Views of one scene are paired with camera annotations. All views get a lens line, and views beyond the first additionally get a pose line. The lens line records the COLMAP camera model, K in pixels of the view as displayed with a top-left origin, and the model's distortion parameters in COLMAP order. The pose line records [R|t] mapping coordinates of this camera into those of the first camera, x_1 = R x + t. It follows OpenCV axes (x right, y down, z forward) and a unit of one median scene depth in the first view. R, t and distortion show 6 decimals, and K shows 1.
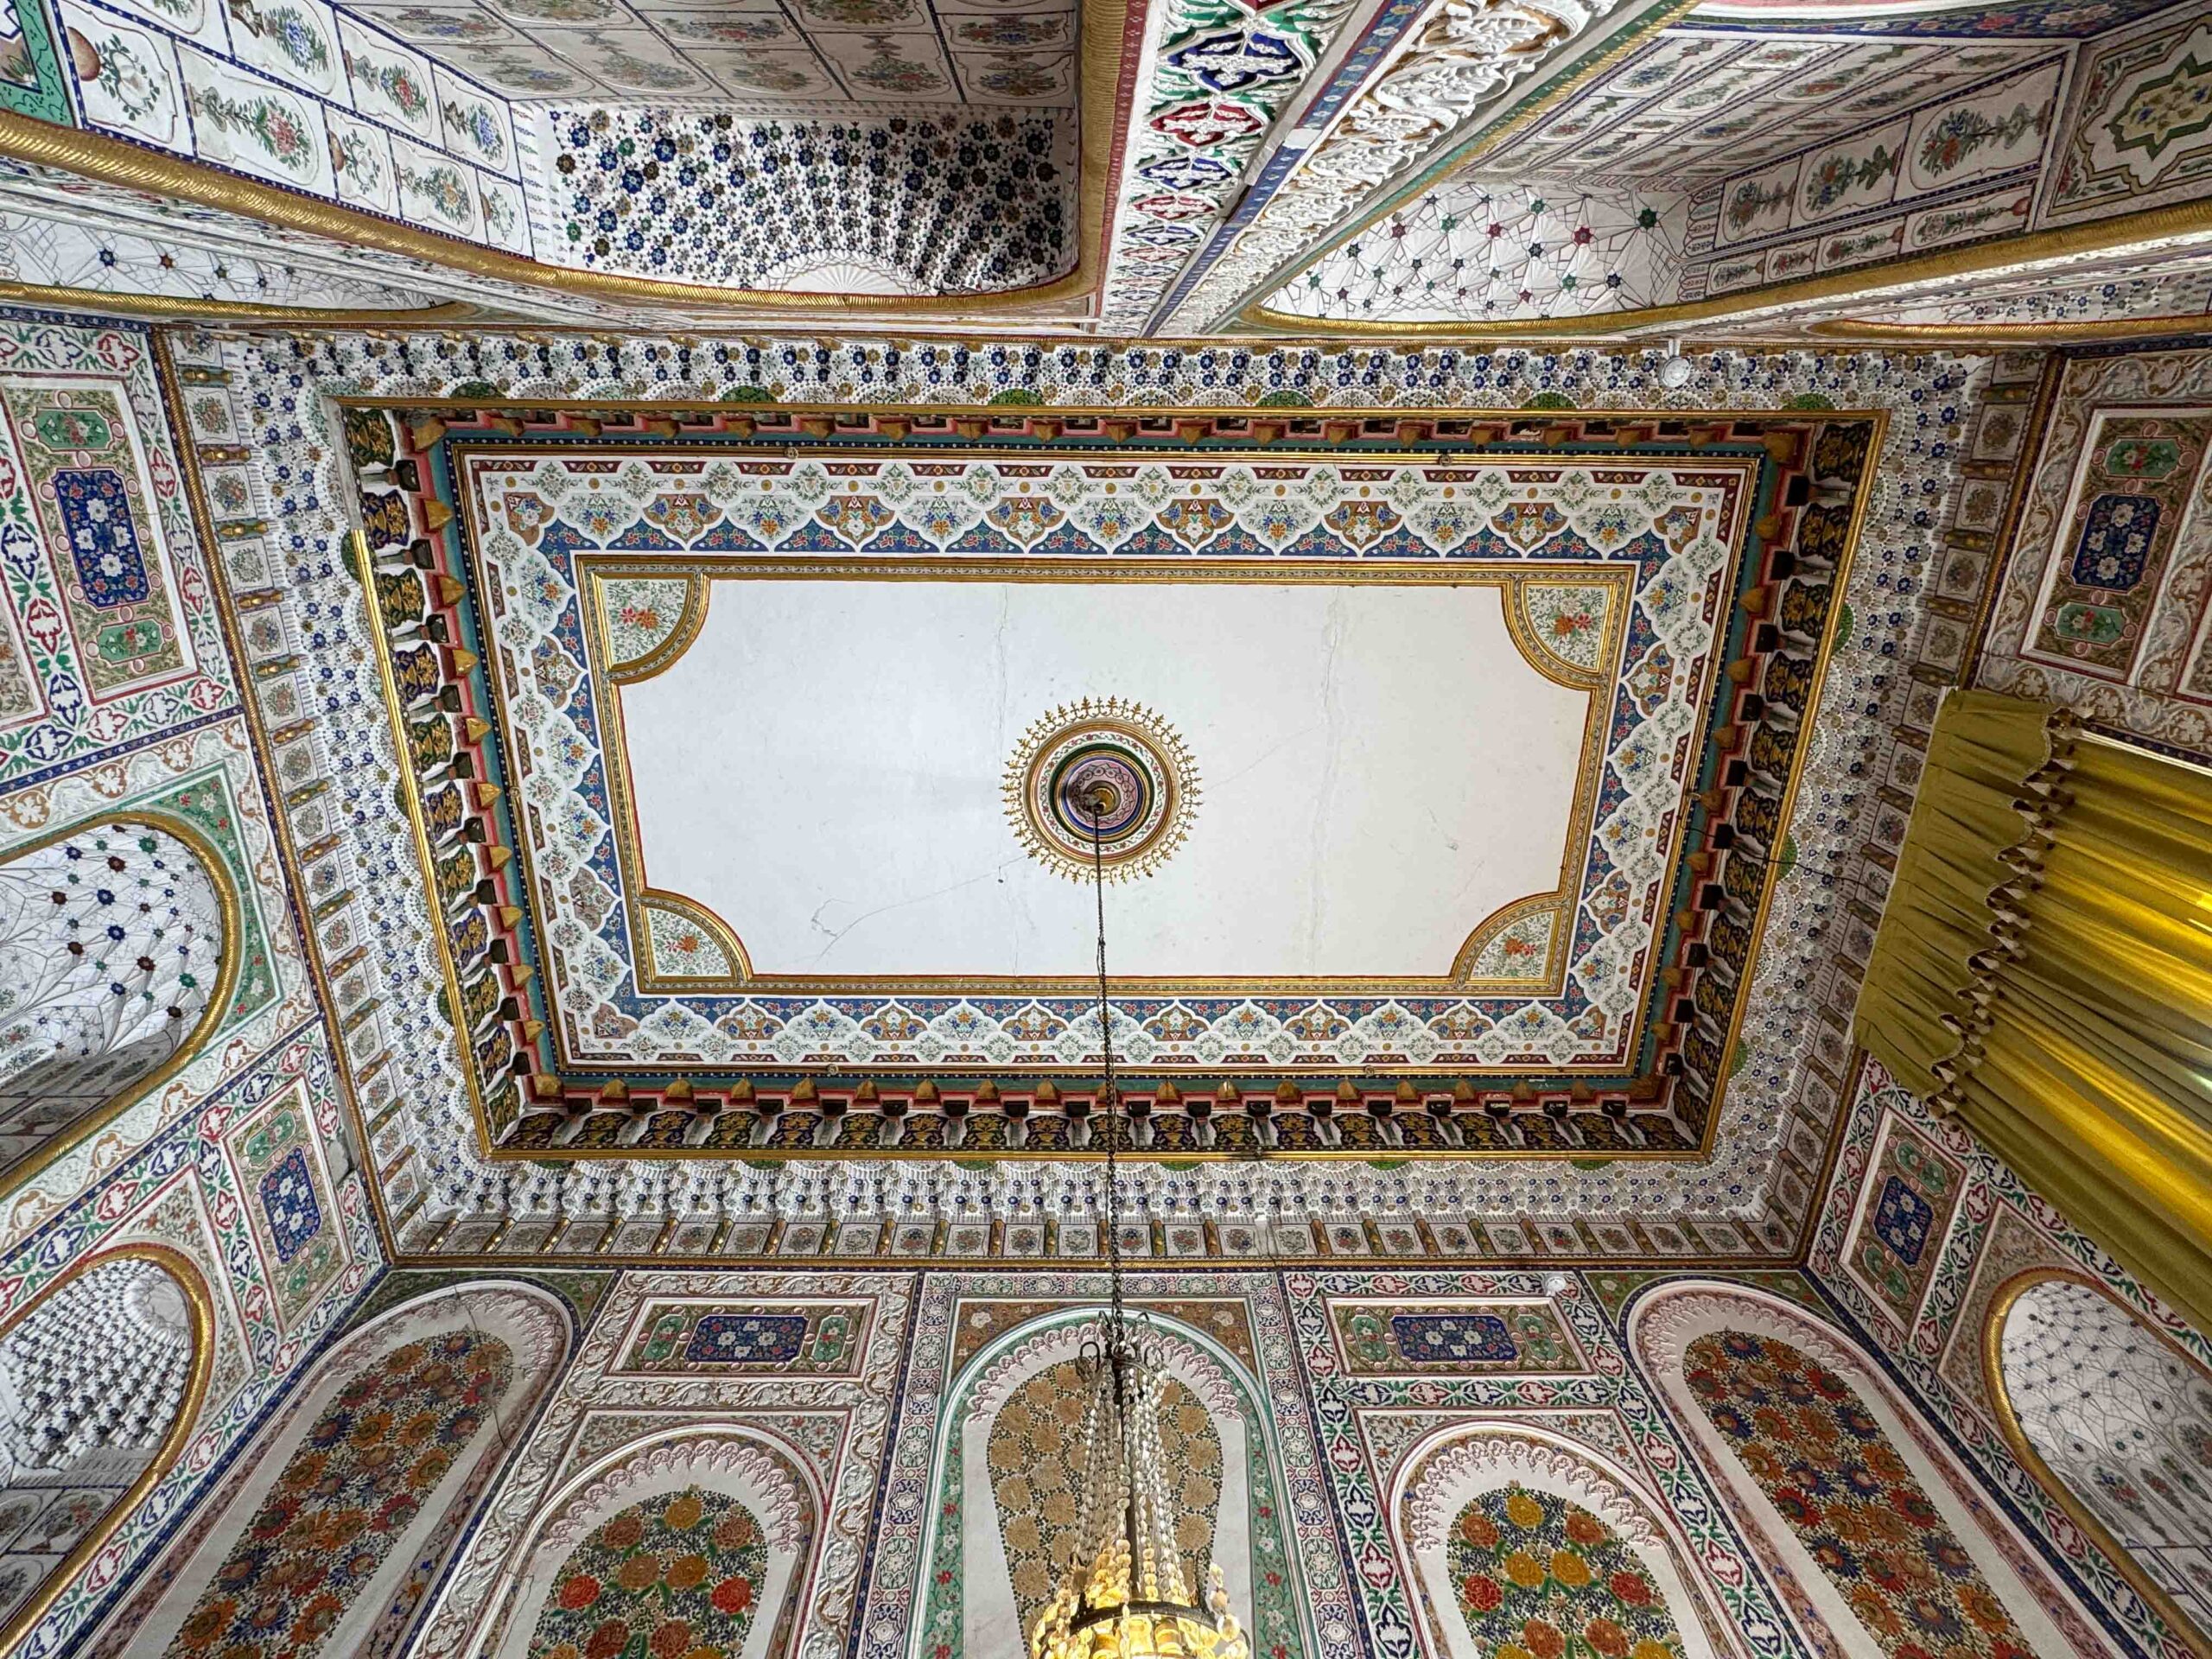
lens RADIAL K [[1101.7, 0, 1103.9], [0, 1101.7, 828.5], [0, 0, 1]] dist [-0.000984, -0.001278]
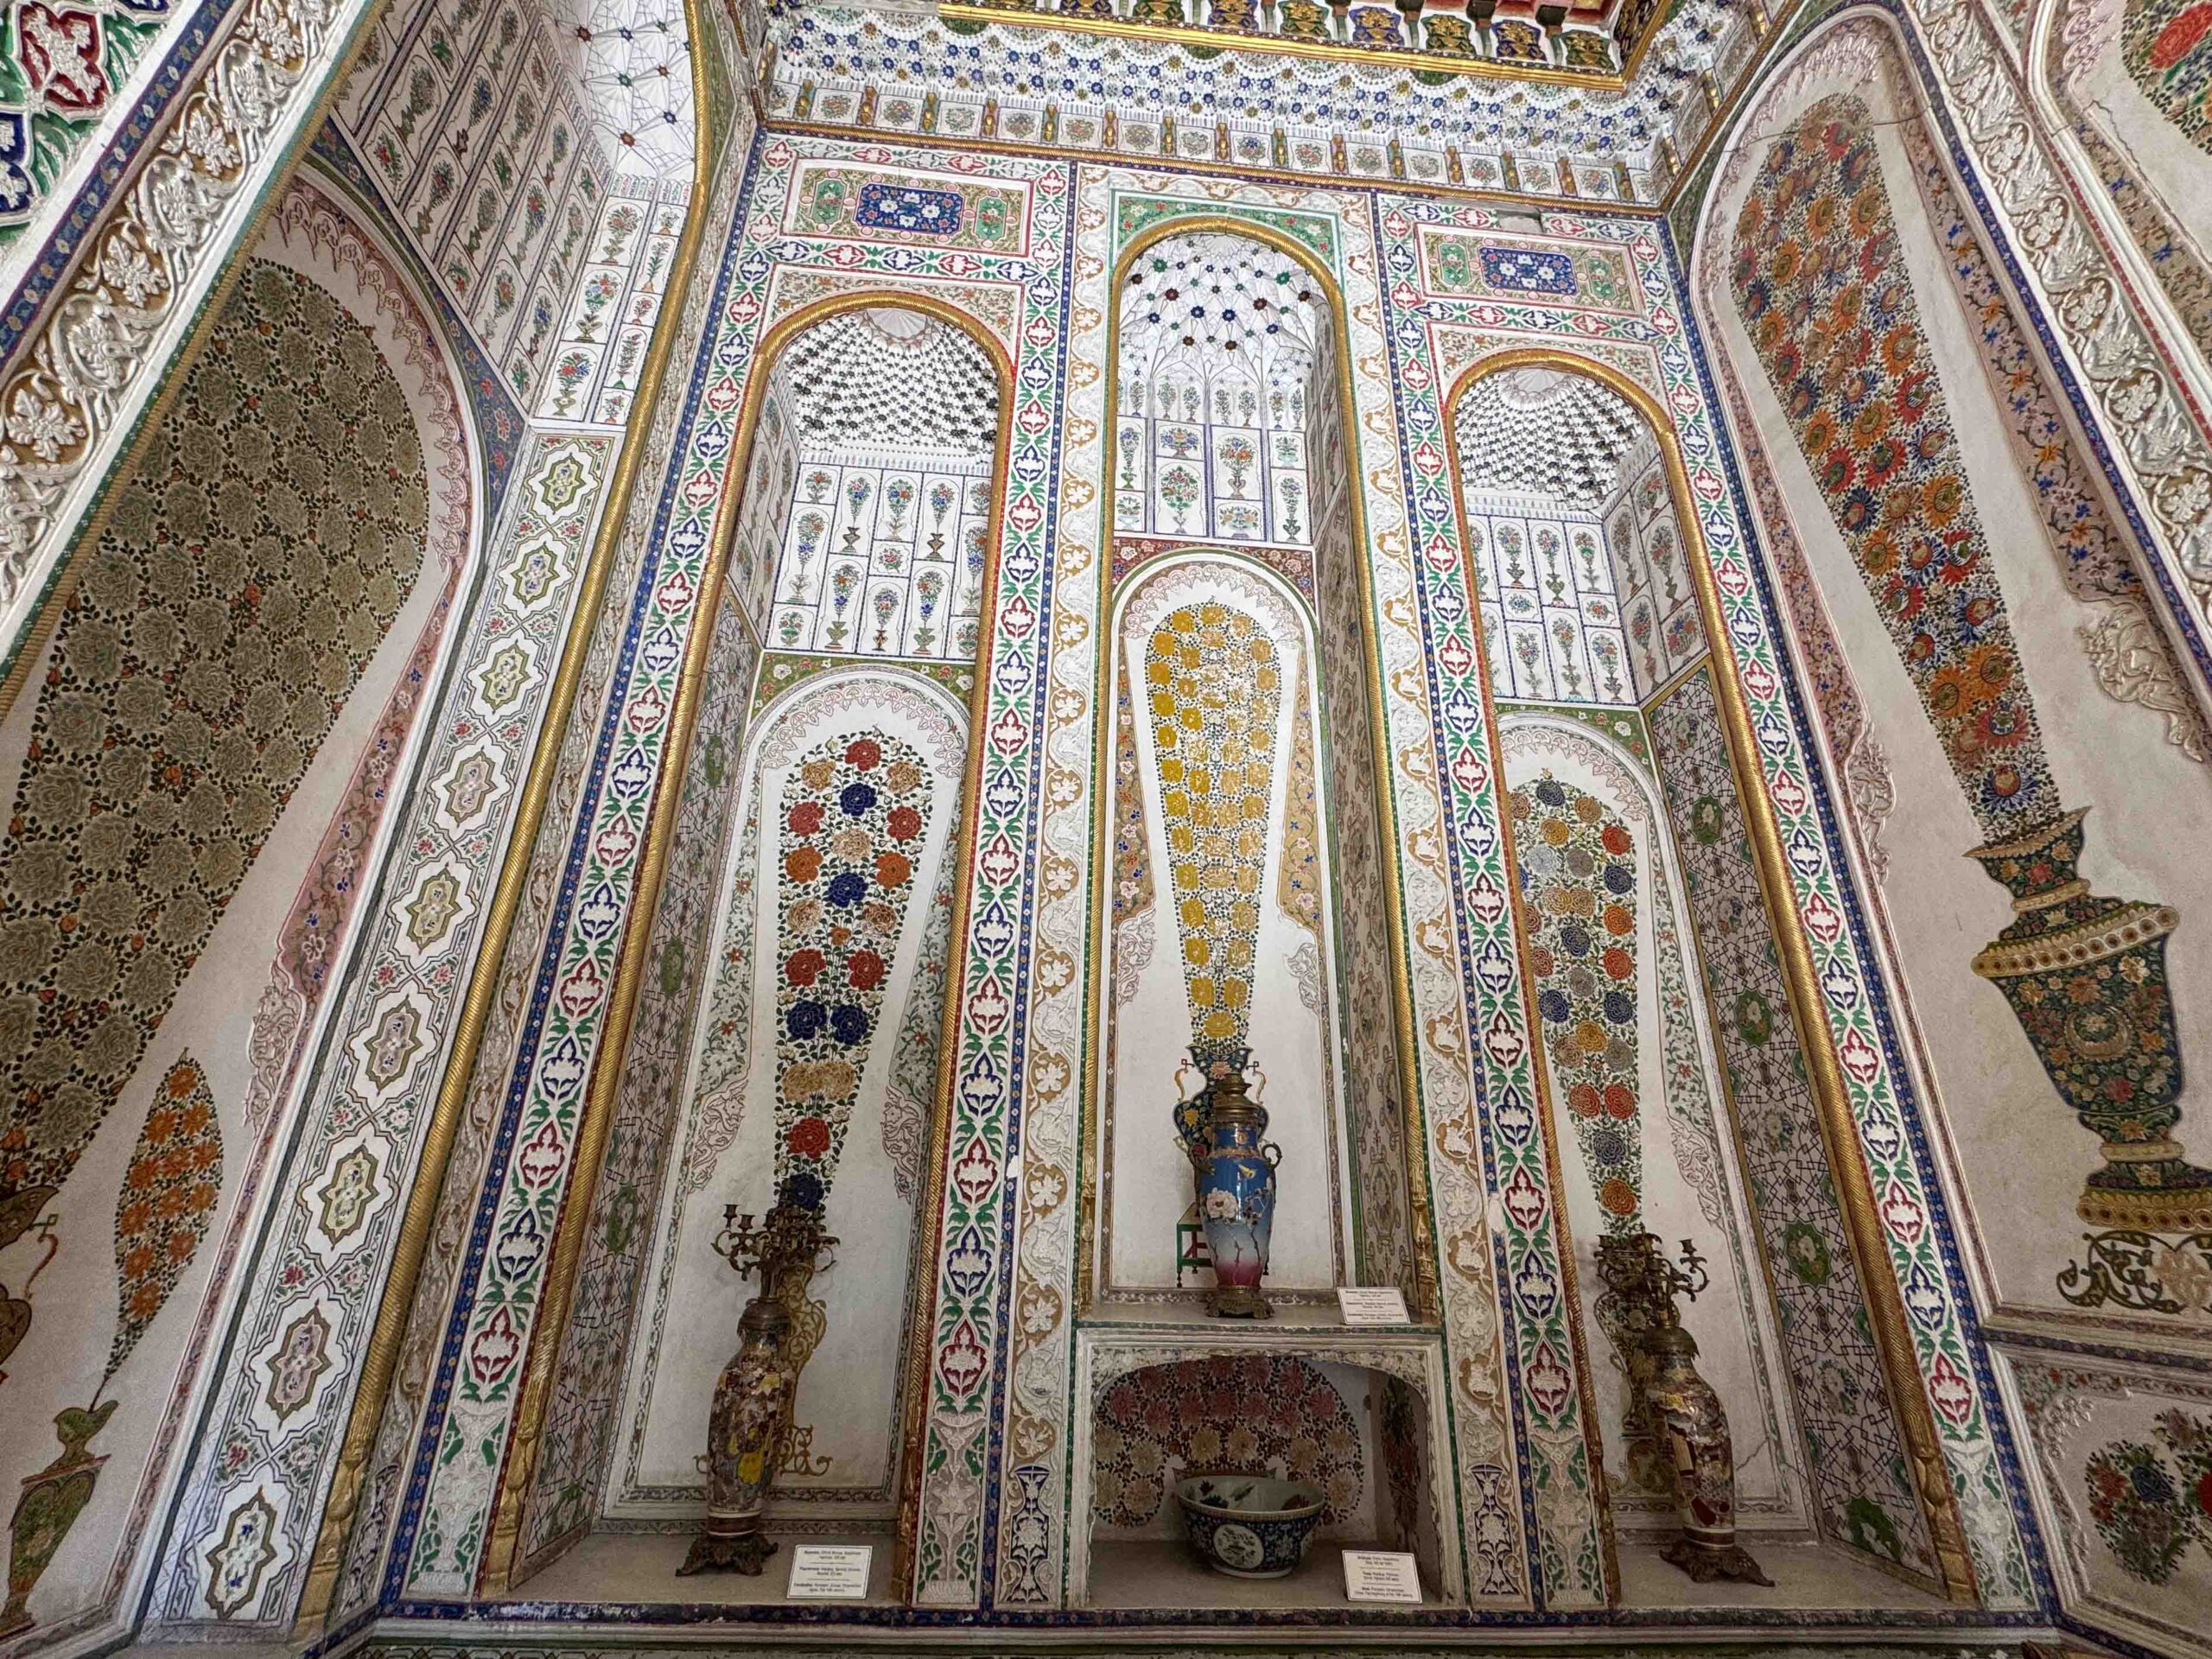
lens RADIAL K [[935.8, 0, 1106.4], [0, 935.8, 827.9], [0, 0, 1]] dist [-0.001626, -0.000389]
pose [[0.056561, -0.357902, -0.932045, -0.123786], [0.925330, 0.369356, -0.085678, 0.263275], [0.374920, -0.857603, 0.352068, 0.076818]]
